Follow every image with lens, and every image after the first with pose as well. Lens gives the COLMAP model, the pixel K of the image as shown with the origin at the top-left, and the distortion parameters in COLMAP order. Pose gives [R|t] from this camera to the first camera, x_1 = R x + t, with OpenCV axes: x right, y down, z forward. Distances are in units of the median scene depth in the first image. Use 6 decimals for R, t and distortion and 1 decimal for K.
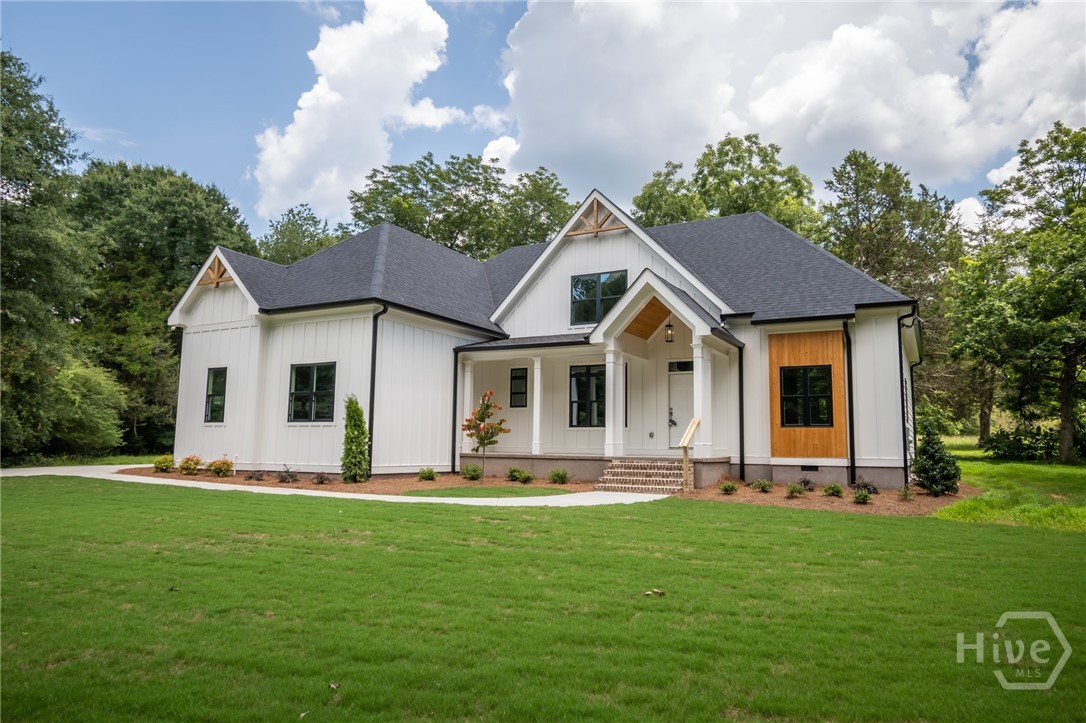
lens RADIAL K [[710.1, 0, 543.0], [0, 710.1, 361.5], [0, 0, 1]] dist [0.003441, 0.002292]
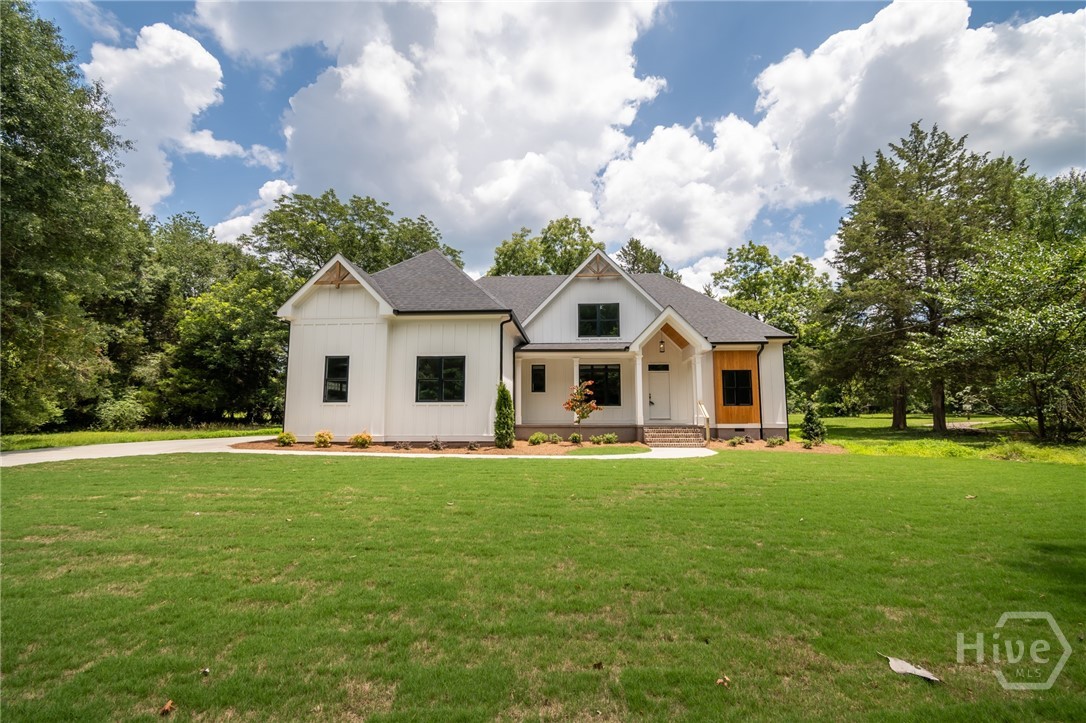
lens RADIAL K [[504.5, 0, 553.0], [0, 504.5, 360.4], [0, 0, 1]] dist [0.002474, 0.000165]
pose [[0.897686, 0.038695, 0.438932, -0.500693], [-0.036032, 0.999247, -0.014398, 0.014516], [-0.439159, -0.002890, 0.898405, 0.087103]]
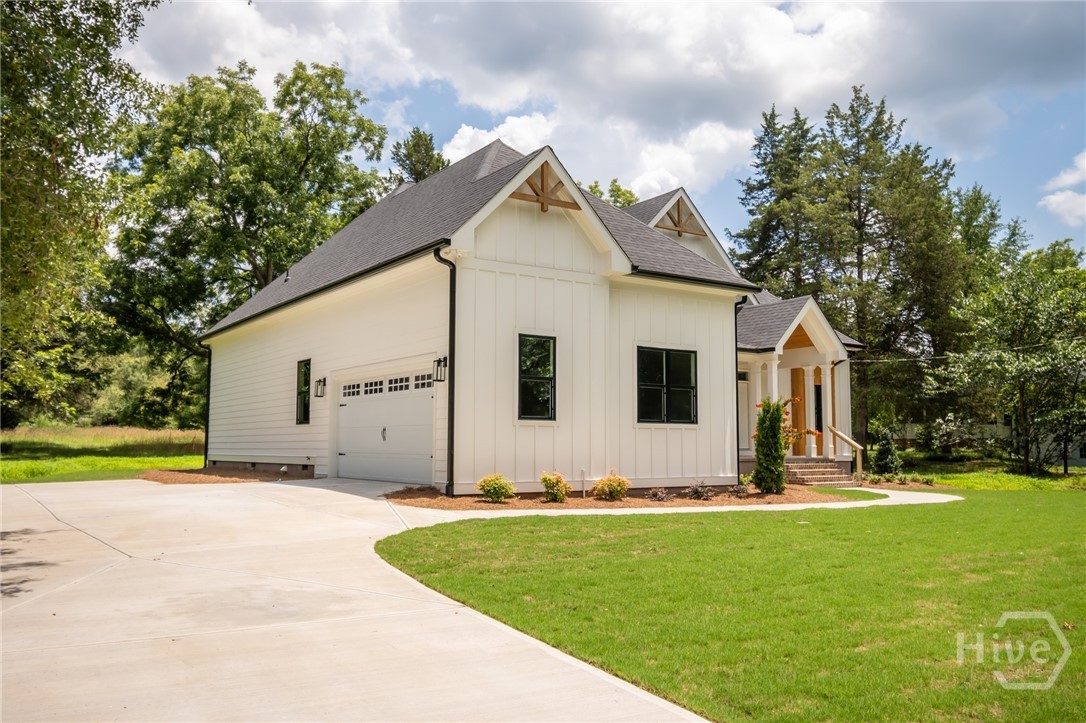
lens RADIAL K [[928.7, 0, 558.0], [0, 928.7, 362.1], [0, 0, 1]] dist [-0.002330, -0.006284]
pose [[0.448703, 0.071836, 0.890789, -1.194151], [-0.099723, 0.994564, -0.029972, 0.055517], [-0.888100, -0.075384, 0.453427, 0.592540]]
